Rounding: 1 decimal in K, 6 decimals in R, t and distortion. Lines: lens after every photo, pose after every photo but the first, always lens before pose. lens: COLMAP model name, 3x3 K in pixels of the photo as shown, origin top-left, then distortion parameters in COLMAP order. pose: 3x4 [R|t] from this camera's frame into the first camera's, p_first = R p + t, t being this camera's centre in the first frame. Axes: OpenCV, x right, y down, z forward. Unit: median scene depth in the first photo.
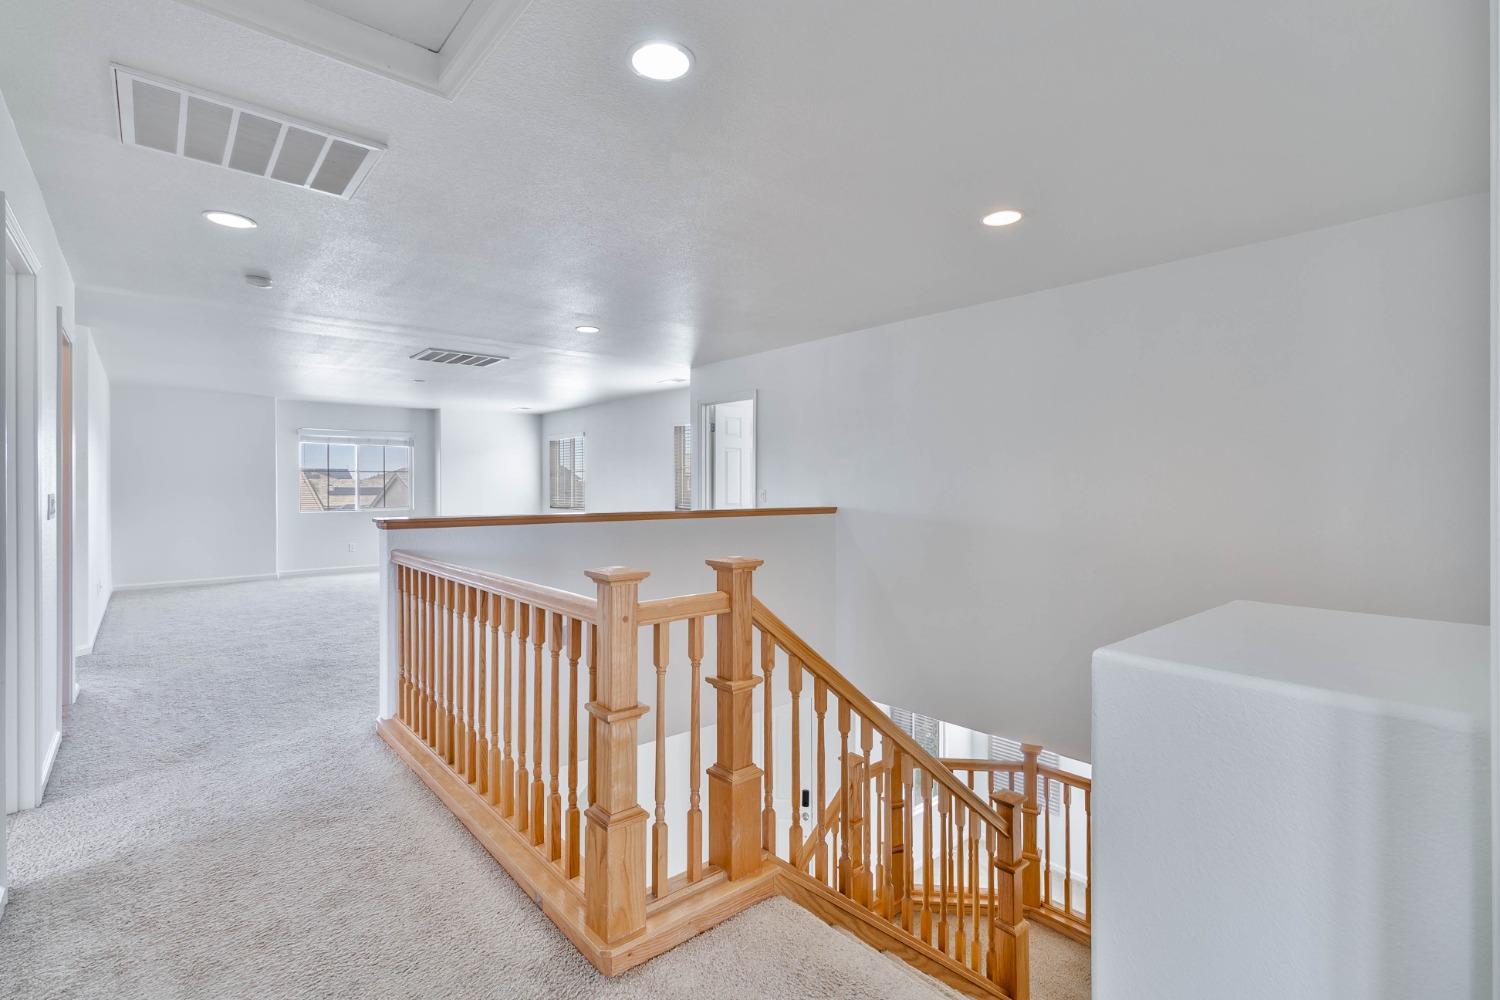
lens RADIAL K [[690.7, 0, 741.8], [0, 690.7, 481.1], [0, 0, 1]] dist [0.000951, -0.000119]
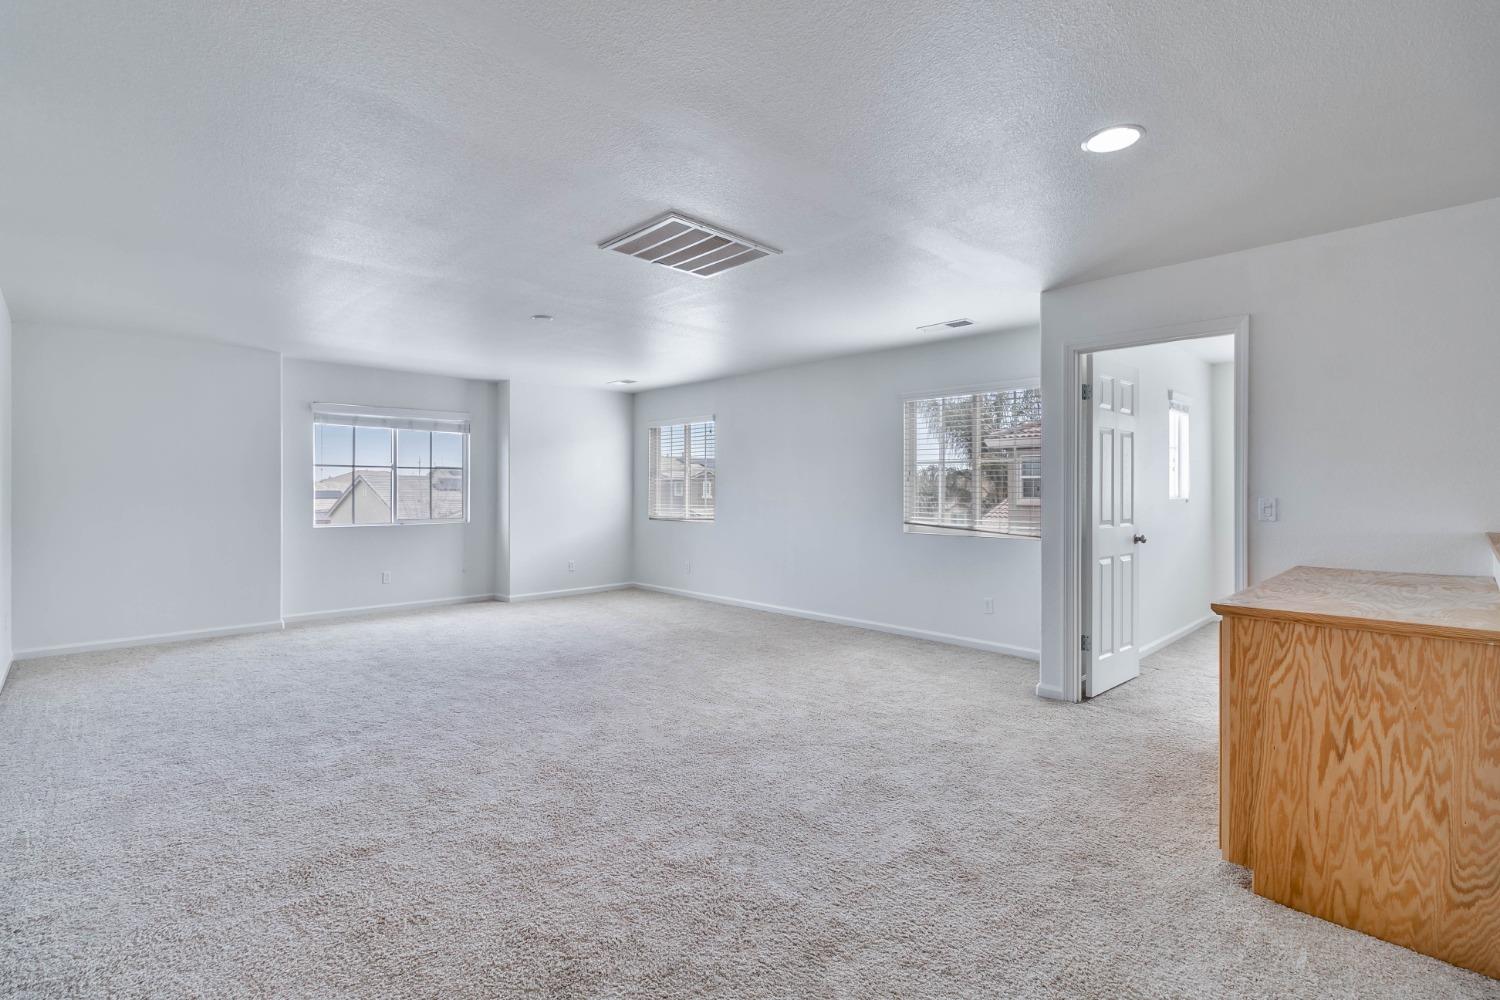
lens RADIAL K [[690.7, 0, 741.8], [0, 690.7, 481.1], [0, 0, 1]] dist [0.000951, -0.000119]
pose [[0.998501, 0.005085, 0.054489, -0.255042], [-0.004779, 0.999972, -0.005744, 0.002358], [-0.054517, 0.005475, 0.998498, 0.298434]]
